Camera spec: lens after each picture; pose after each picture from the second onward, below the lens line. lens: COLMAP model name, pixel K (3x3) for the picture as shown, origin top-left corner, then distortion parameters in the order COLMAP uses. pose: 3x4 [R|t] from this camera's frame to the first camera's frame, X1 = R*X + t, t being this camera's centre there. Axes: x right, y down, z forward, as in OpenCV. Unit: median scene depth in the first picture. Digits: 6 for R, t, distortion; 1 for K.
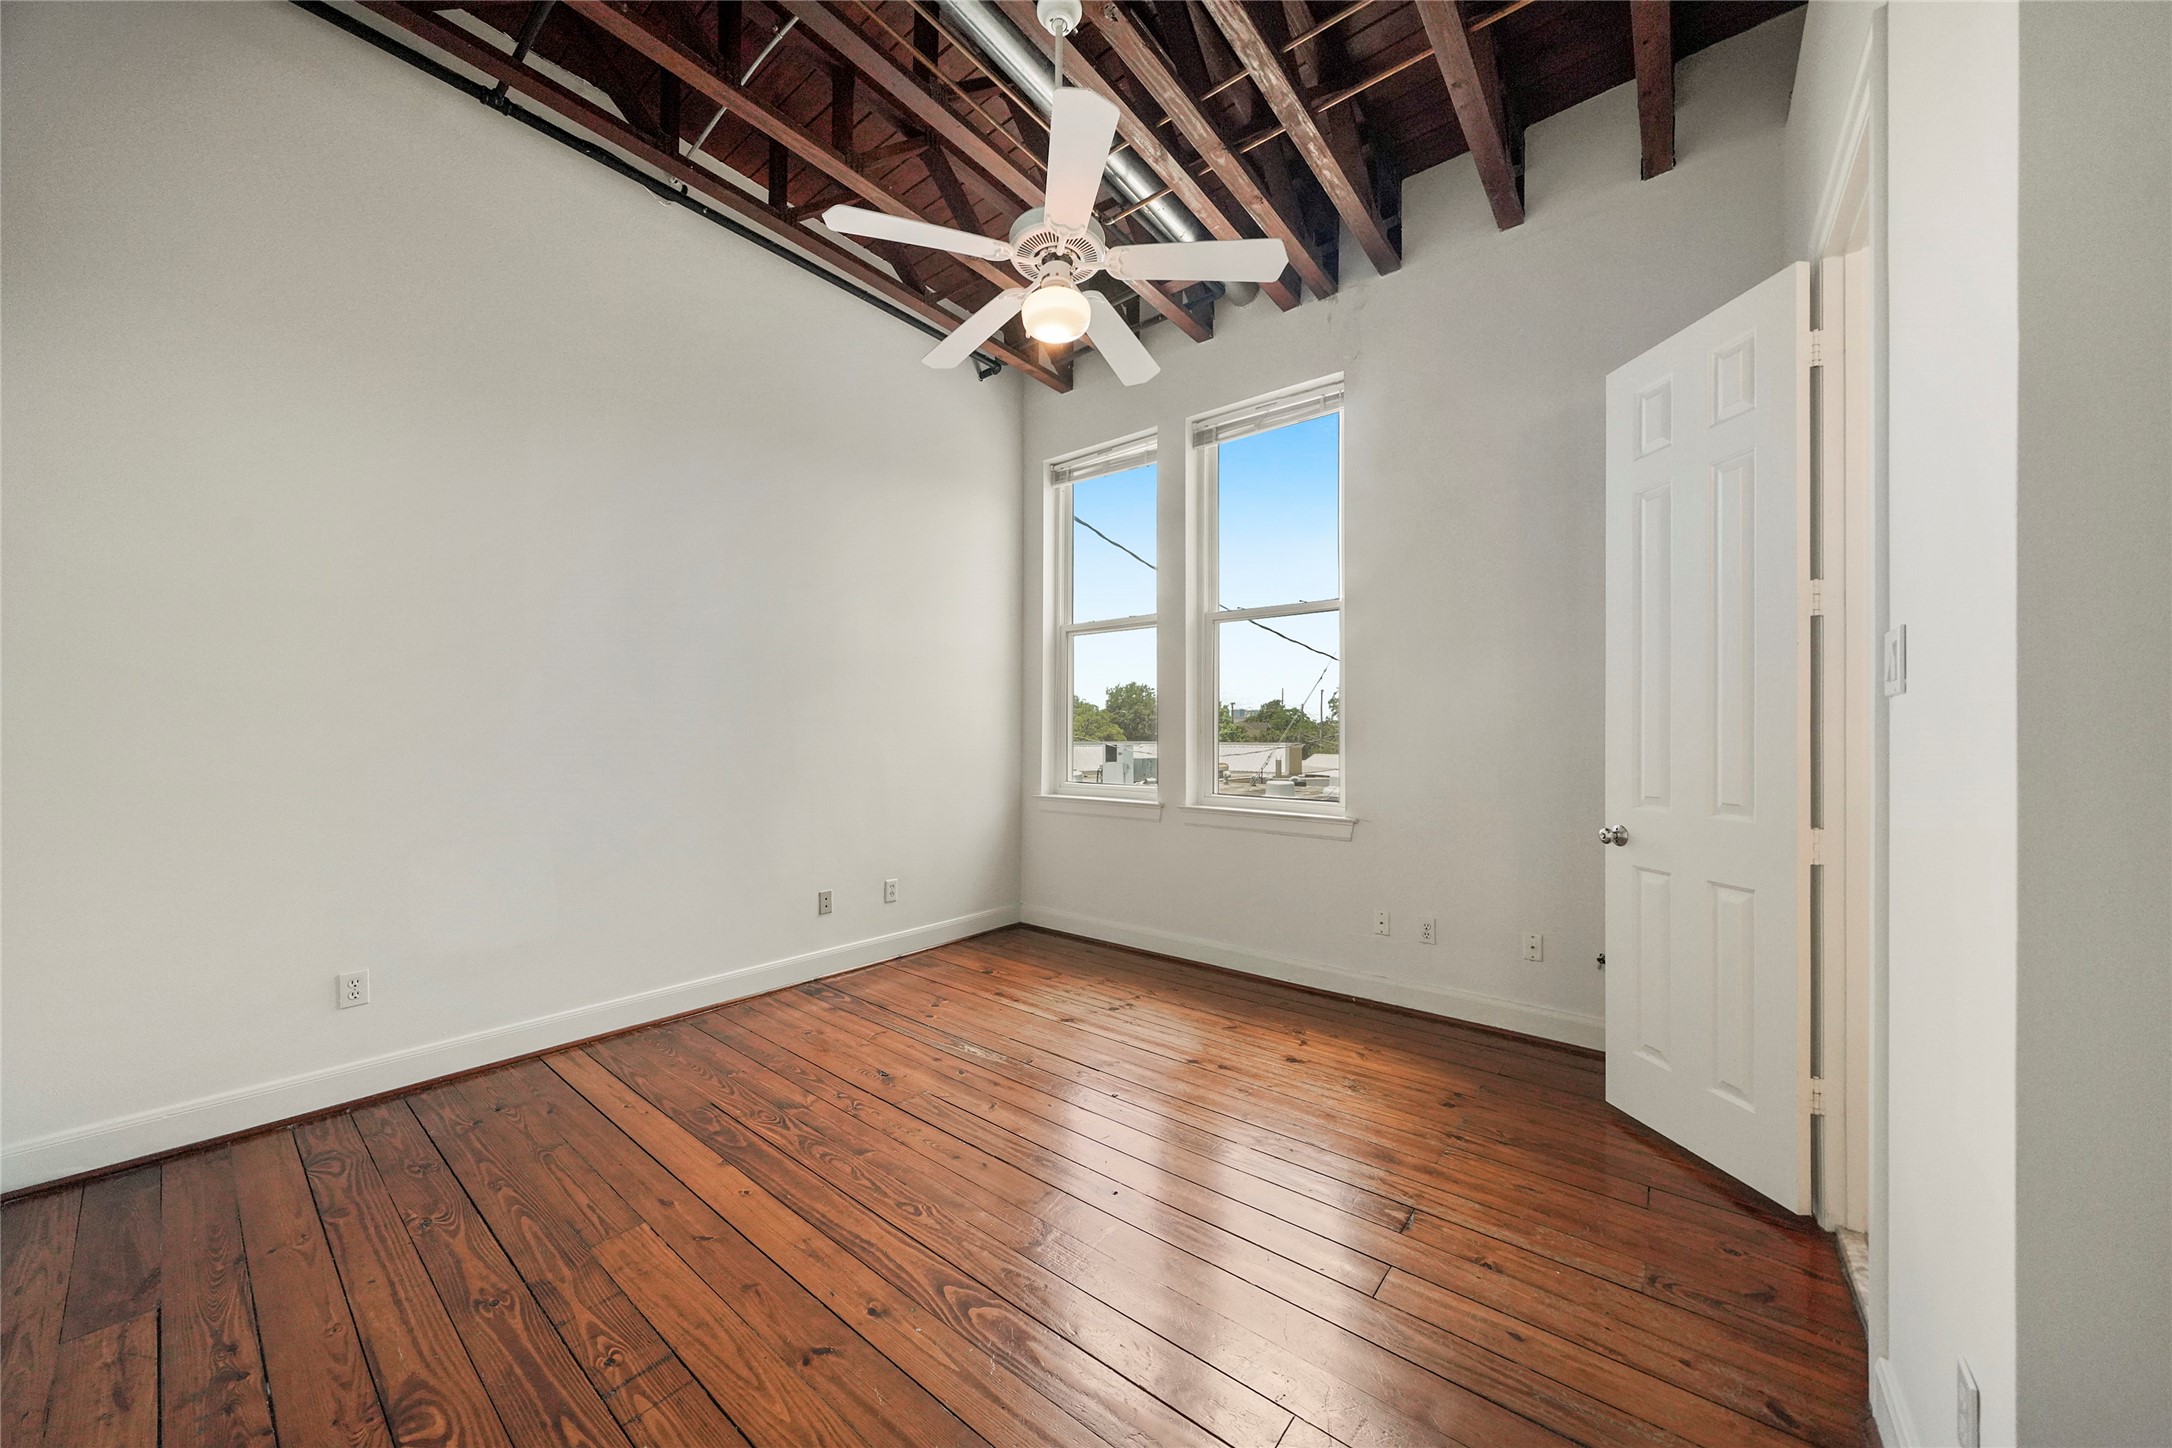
lens RADIAL K [[744.1, 0, 1081.8], [0, 744.1, 740.3], [0, 0, 1]] dist [-0.007452, -0.000100]
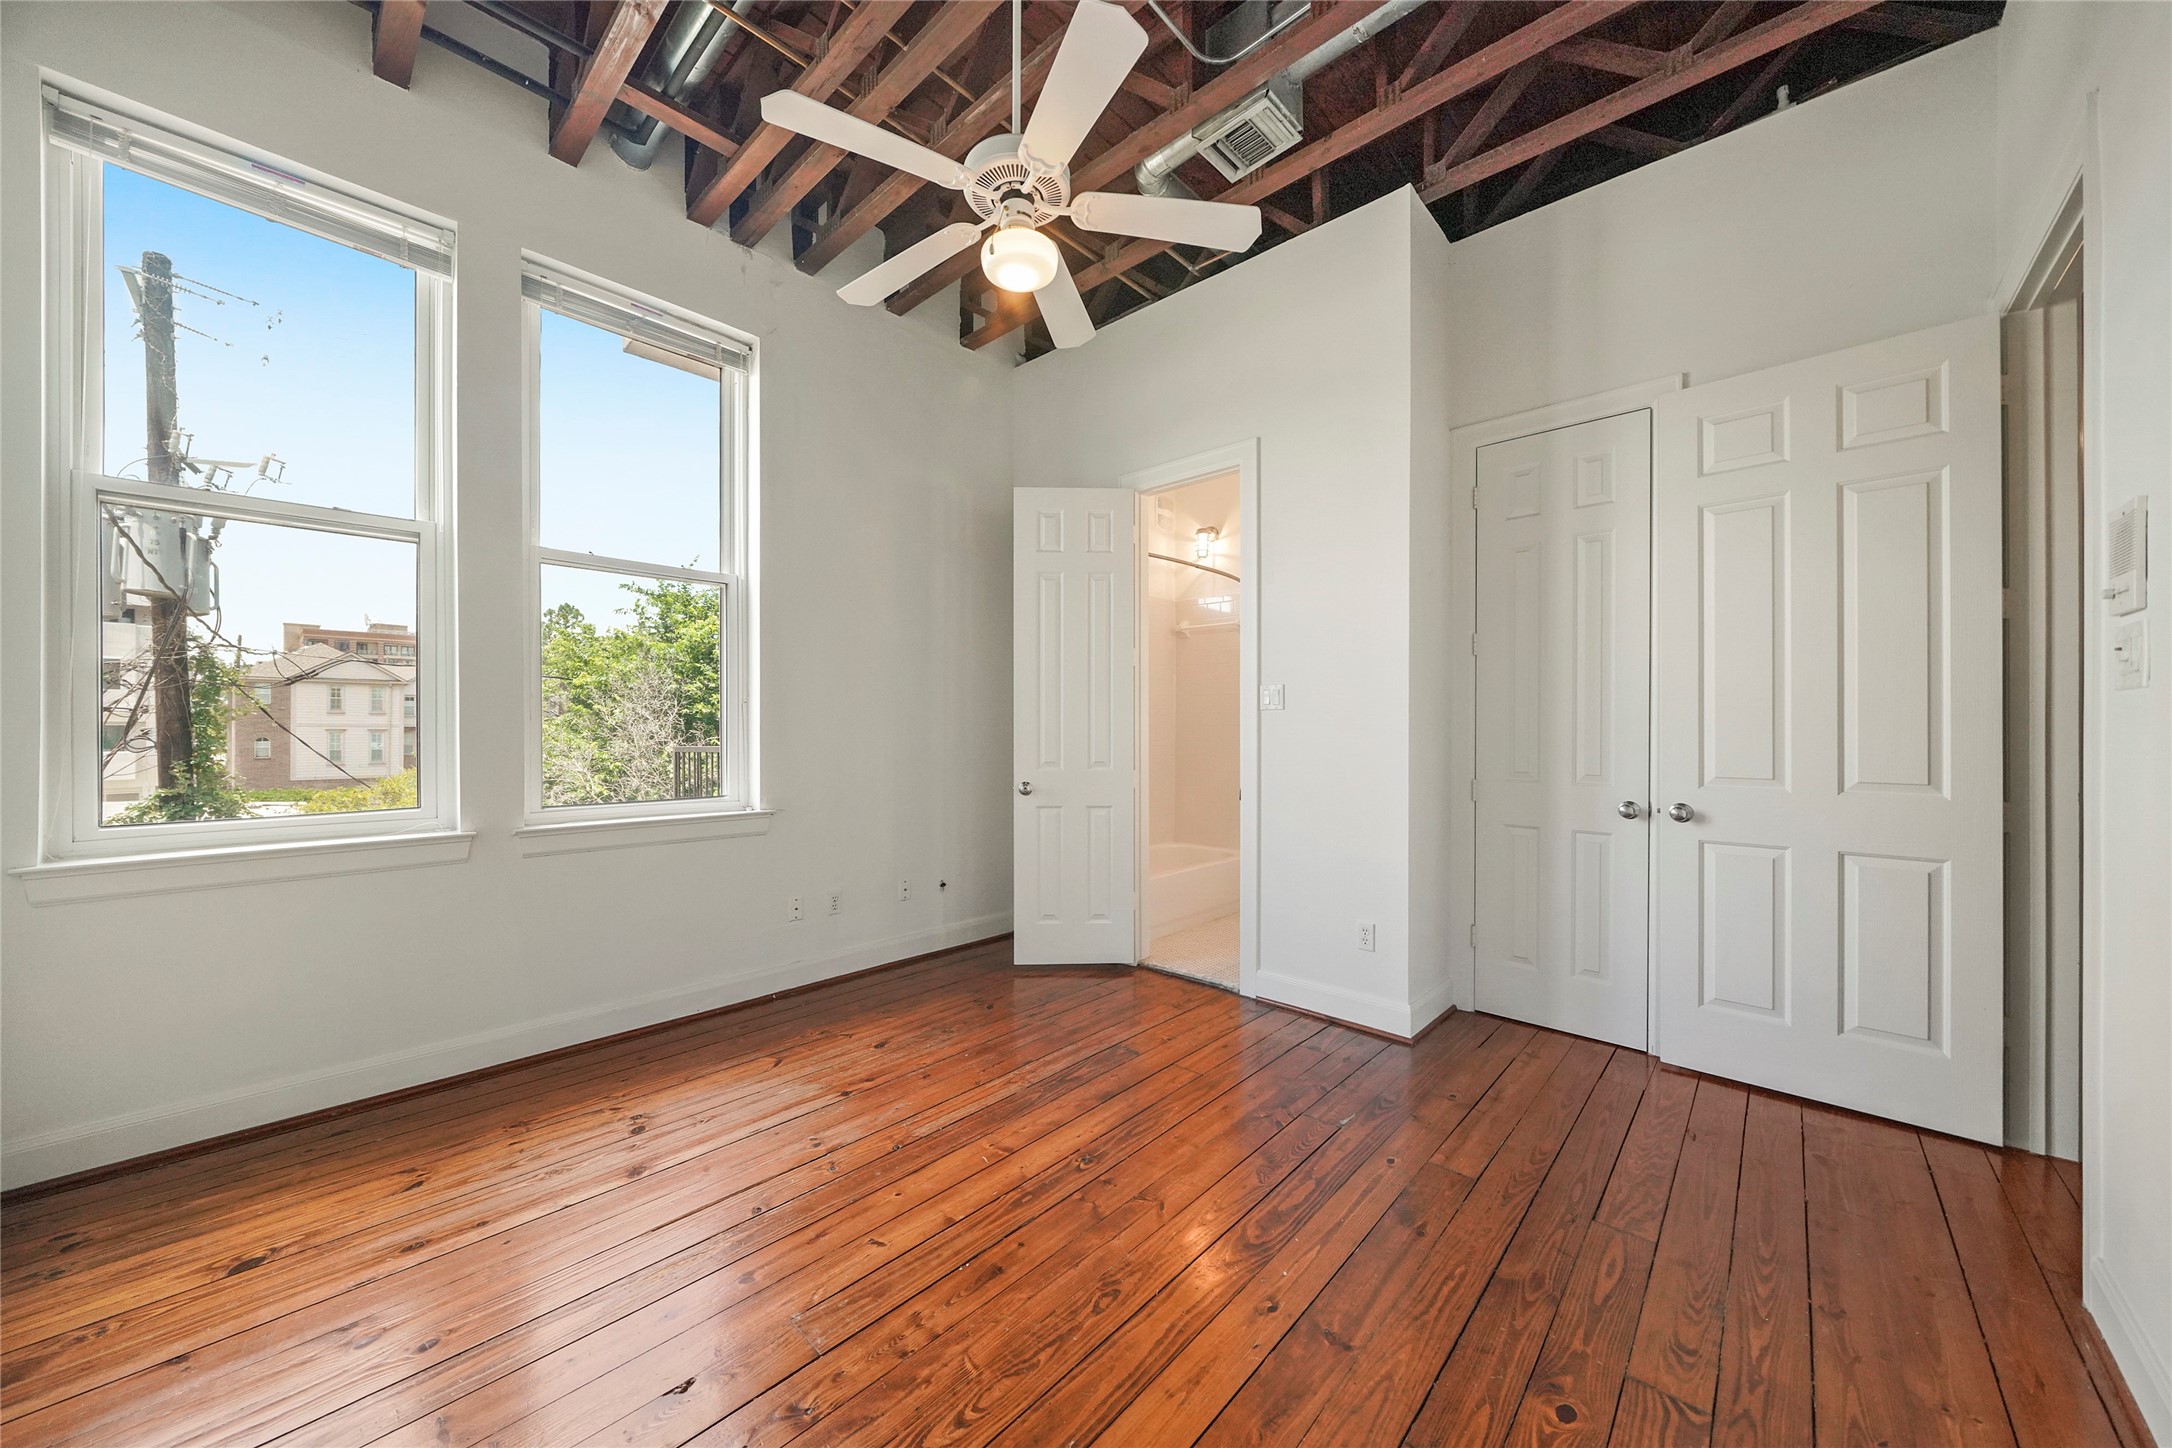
lens RADIAL K [[758.0, 0, 1077.5], [0, 758.0, 729.6], [0, 0, 1]] dist [-0.001252, -0.000127]
pose [[0.079556, -0.010861, 0.996771, -0.676150], [0.003432, 0.999938, 0.010622, -0.009783], [-0.996824, 0.002576, 0.079588, 0.607485]]
